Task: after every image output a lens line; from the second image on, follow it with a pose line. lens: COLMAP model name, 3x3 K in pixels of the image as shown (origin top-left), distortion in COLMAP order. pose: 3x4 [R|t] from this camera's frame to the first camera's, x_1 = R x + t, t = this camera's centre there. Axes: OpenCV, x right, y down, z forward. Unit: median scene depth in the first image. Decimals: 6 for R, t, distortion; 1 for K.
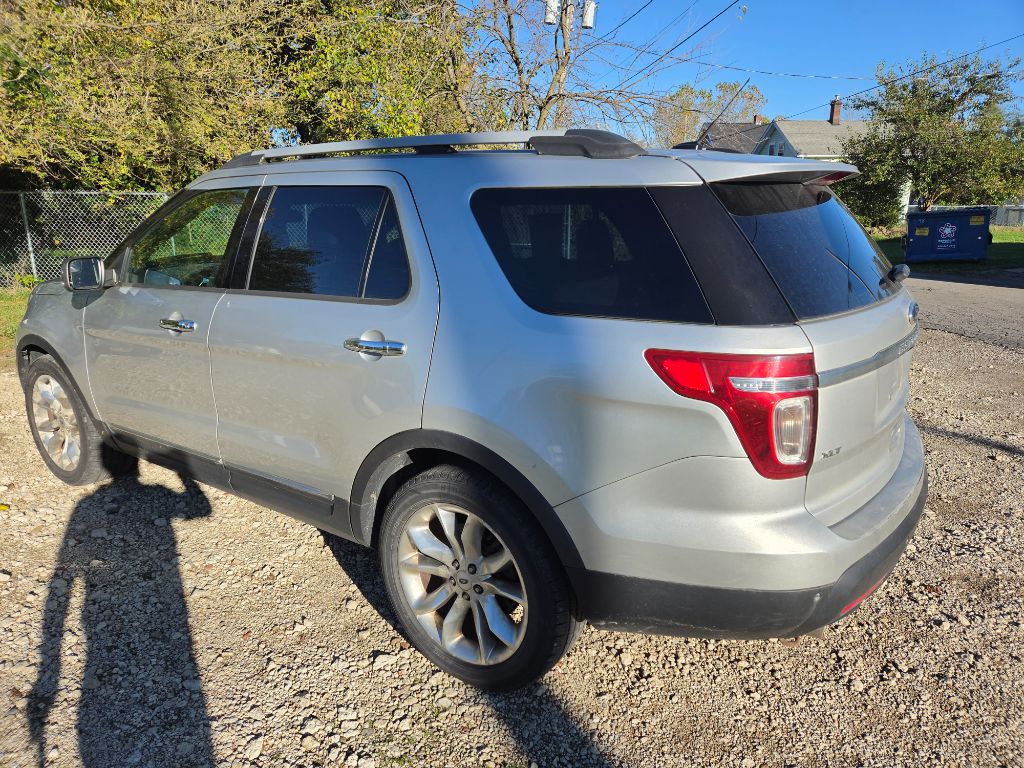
lens RADIAL K [[721.9, 0, 509.9], [0, 721.9, 407.4], [0, 0, 1]] dist [0.029860, -0.009951]
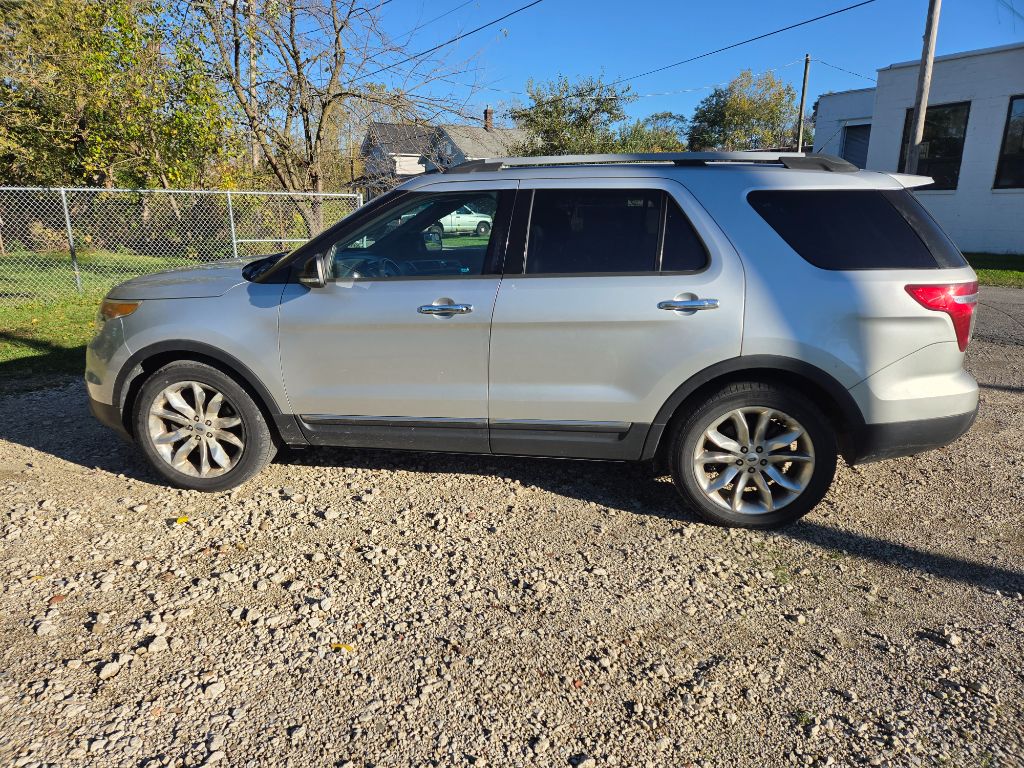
lens RADIAL K [[713.7, 0, 511.6], [0, 713.7, 418.0], [0, 0, 1]] dist [0.070917, -0.000870]
pose [[0.885131, -0.133467, 0.445792, -1.135955], [0.125294, 0.990962, 0.047912, 0.023645], [-0.448158, 0.013447, 0.893853, -0.094478]]
